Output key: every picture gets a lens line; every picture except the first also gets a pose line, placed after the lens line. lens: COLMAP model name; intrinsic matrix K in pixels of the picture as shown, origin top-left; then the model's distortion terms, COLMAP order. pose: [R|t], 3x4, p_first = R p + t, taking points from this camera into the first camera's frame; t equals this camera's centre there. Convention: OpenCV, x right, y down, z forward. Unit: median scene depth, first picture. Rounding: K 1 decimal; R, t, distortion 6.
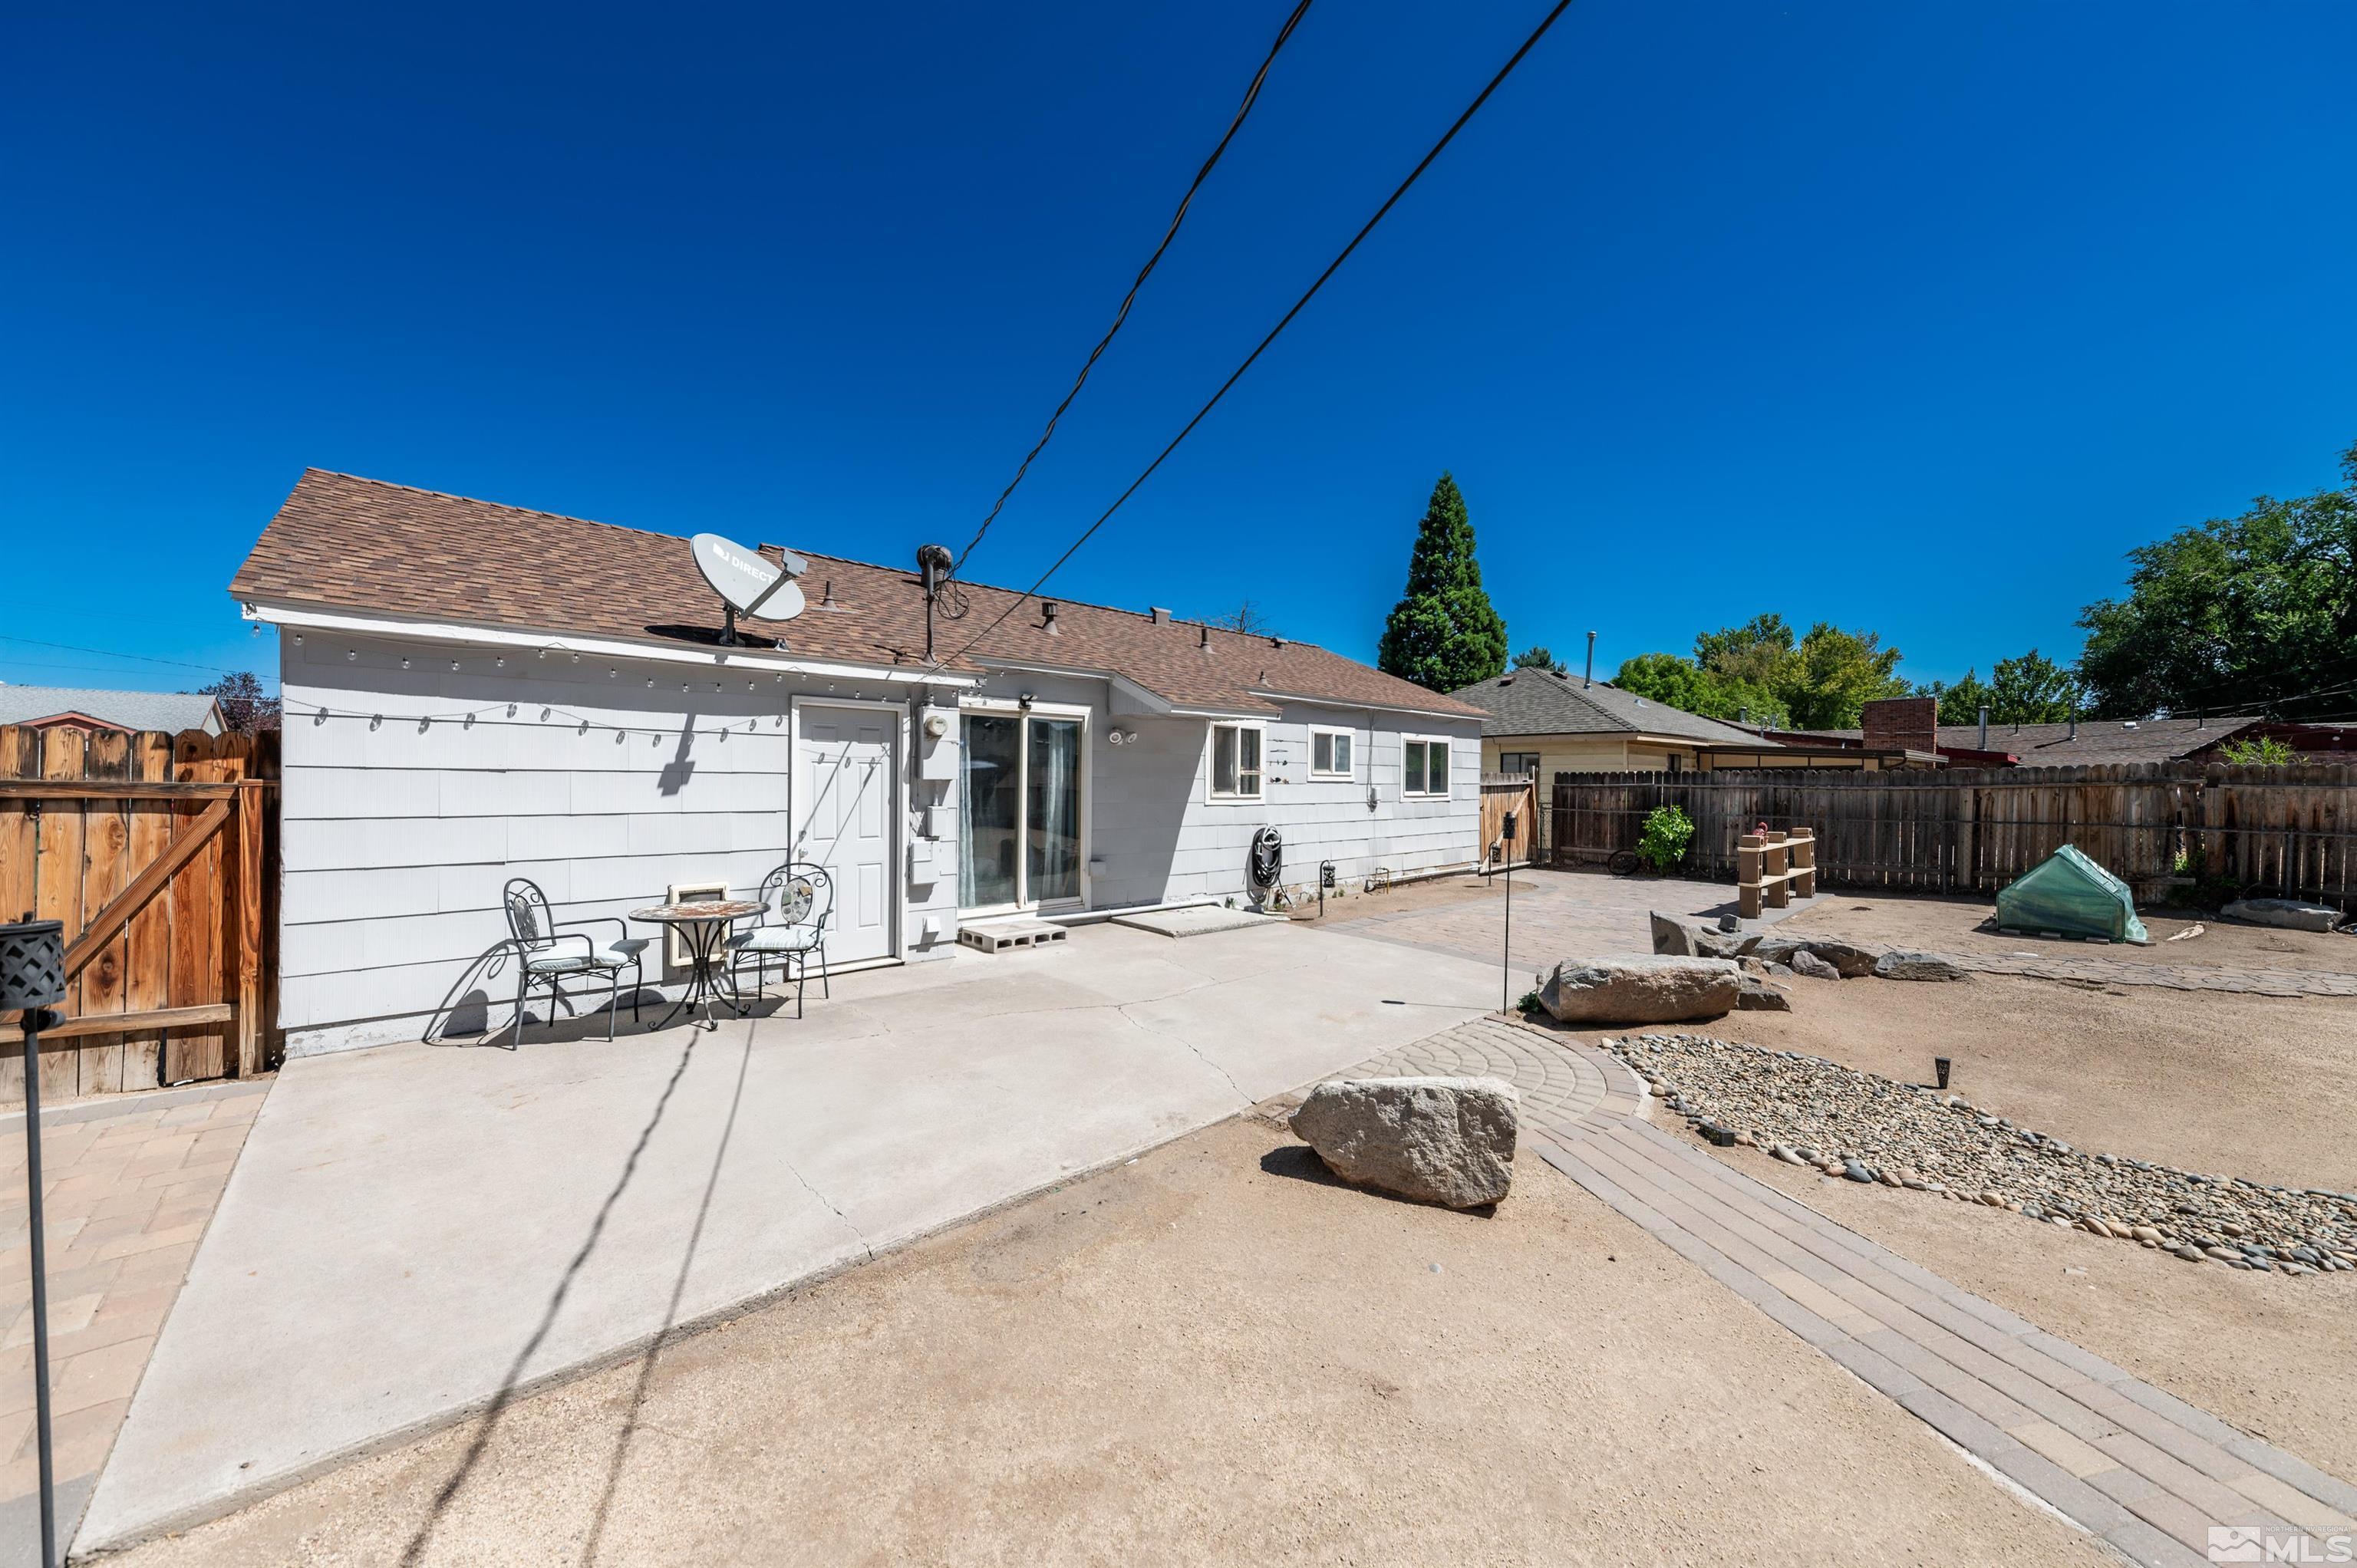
lens RADIAL K [[816.1, 0, 1182.6], [0, 816.1, 785.5], [0, 0, 1]] dist [0.018564, -0.006554]
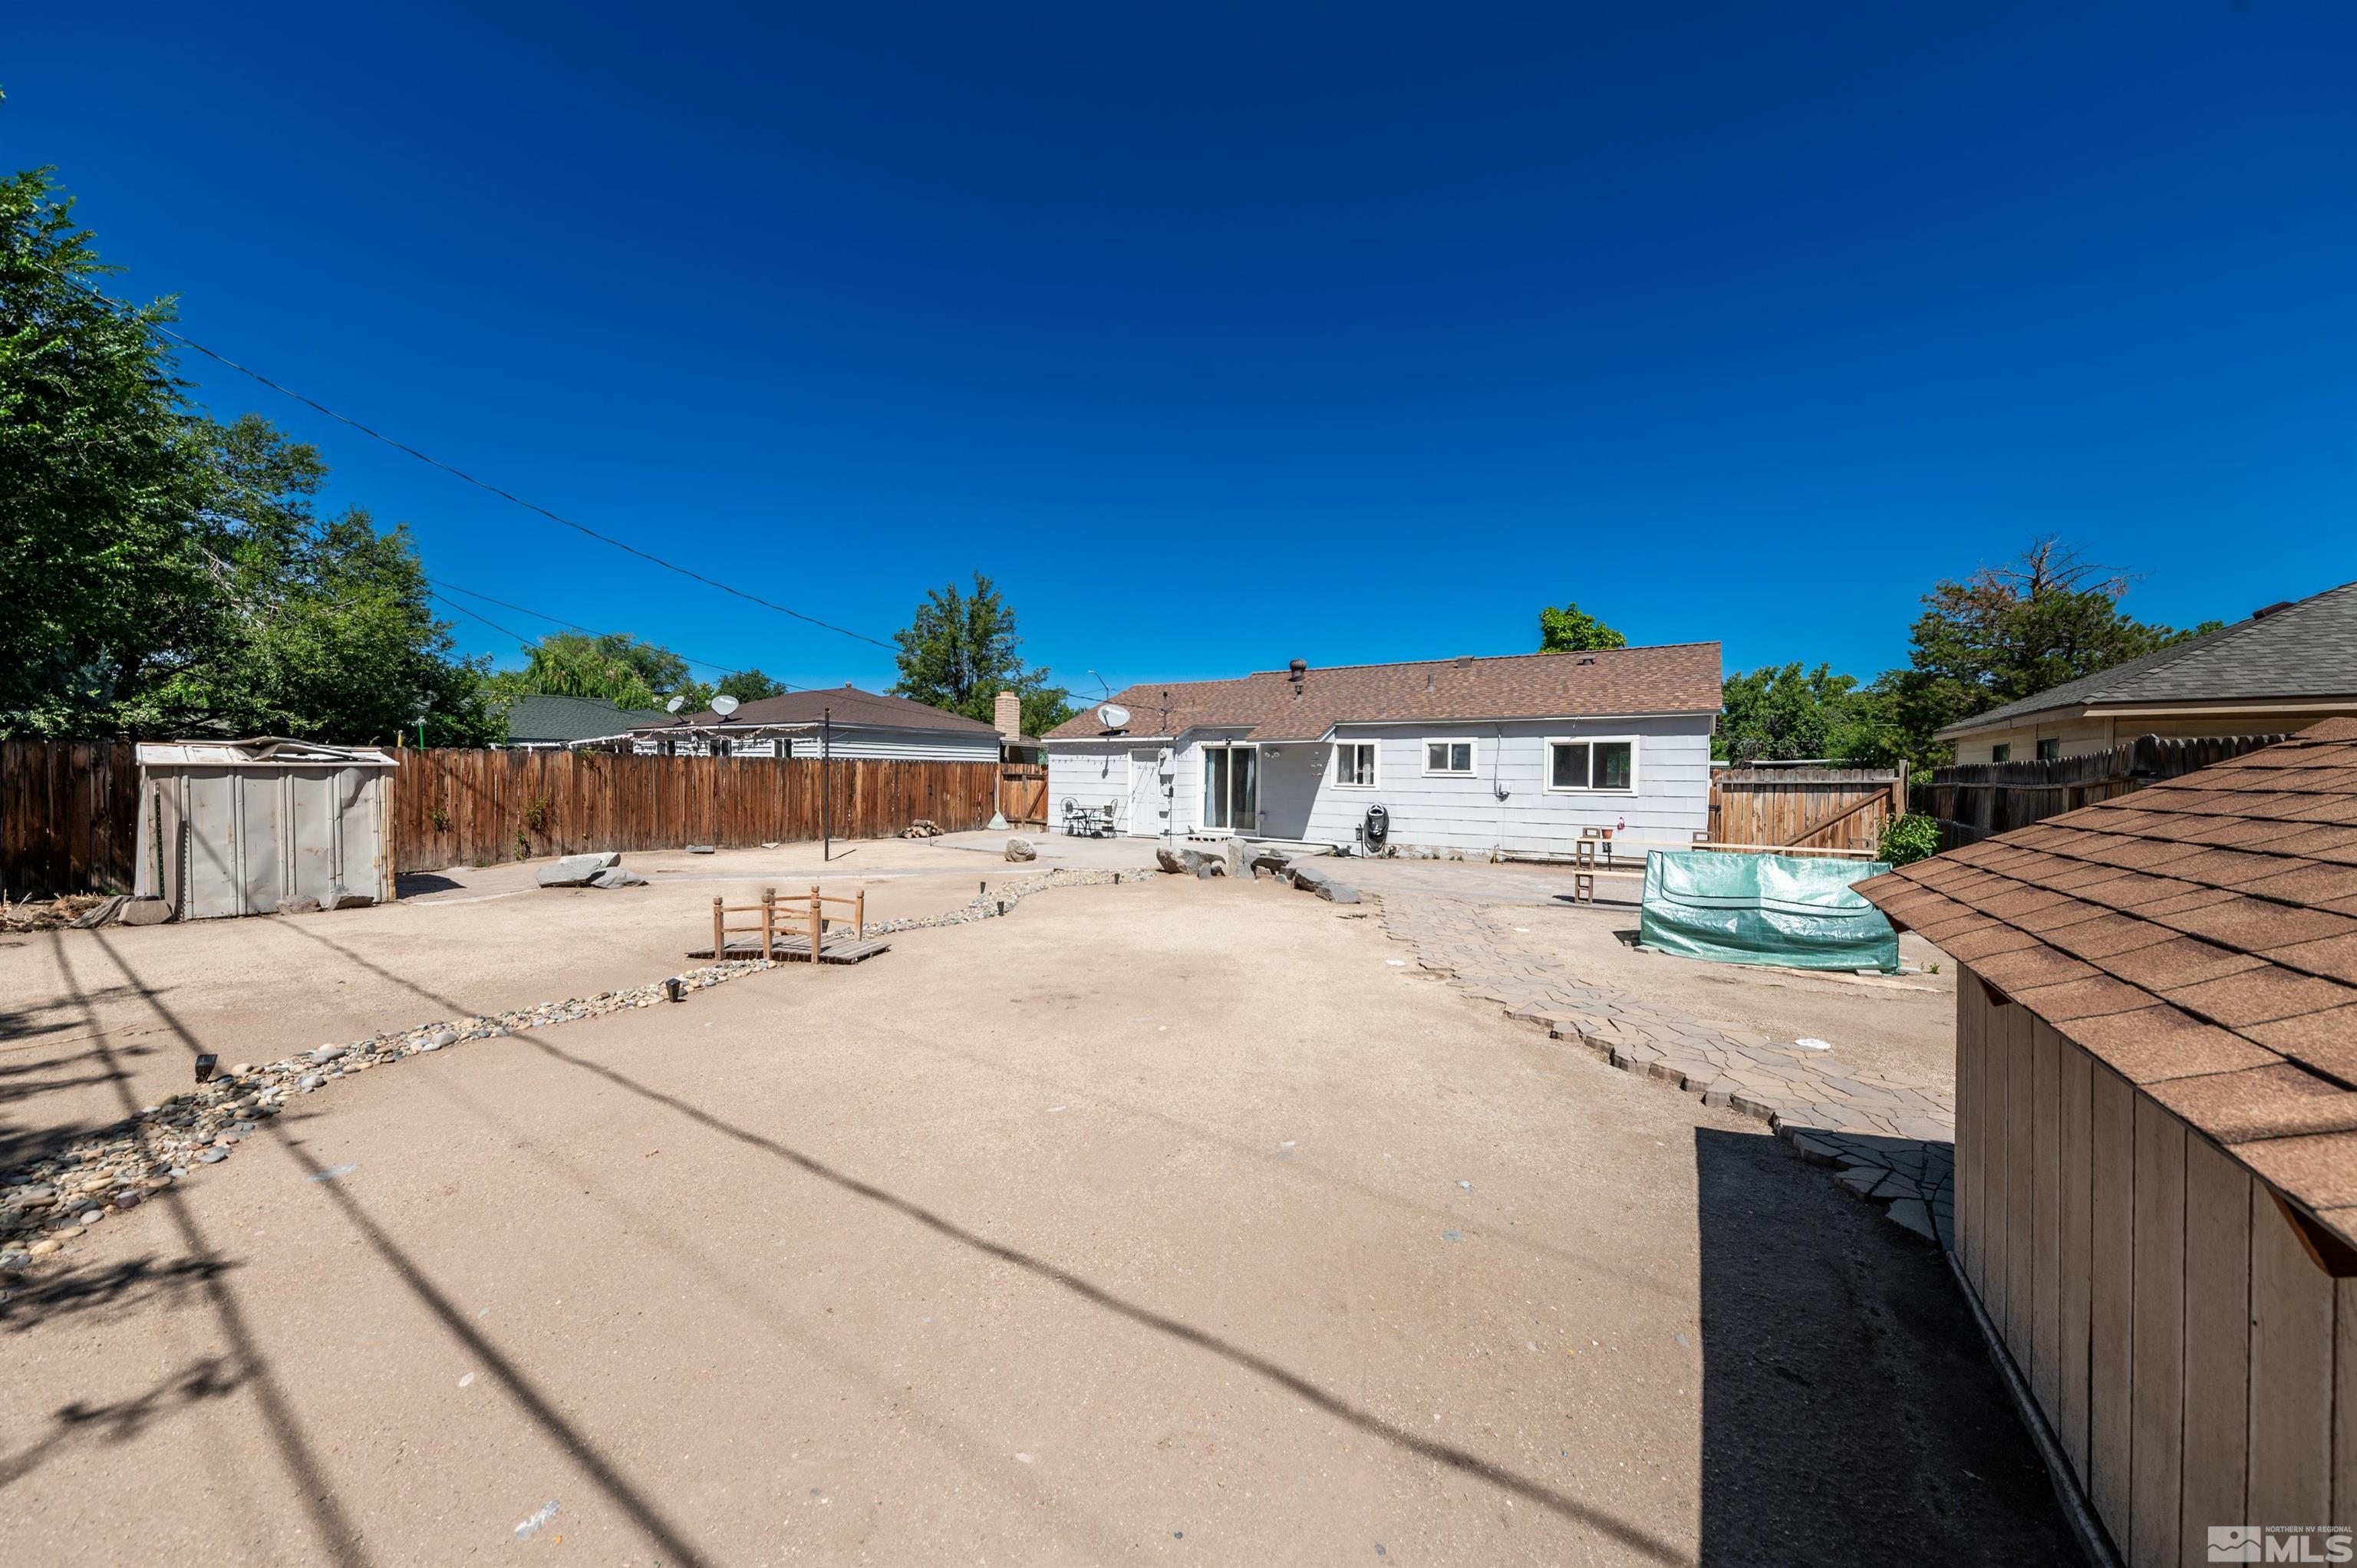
lens RADIAL K [[797.8, 0, 1189.2], [0, 797.8, 786.8], [0, 0, 1]] dist [0.011050, -0.003909]
pose [[0.267787, 0.010629, -0.963419, 1.640761], [-0.014751, 0.999867, 0.006931, 0.010447], [0.963365, 0.012355, 0.267908, 0.241704]]
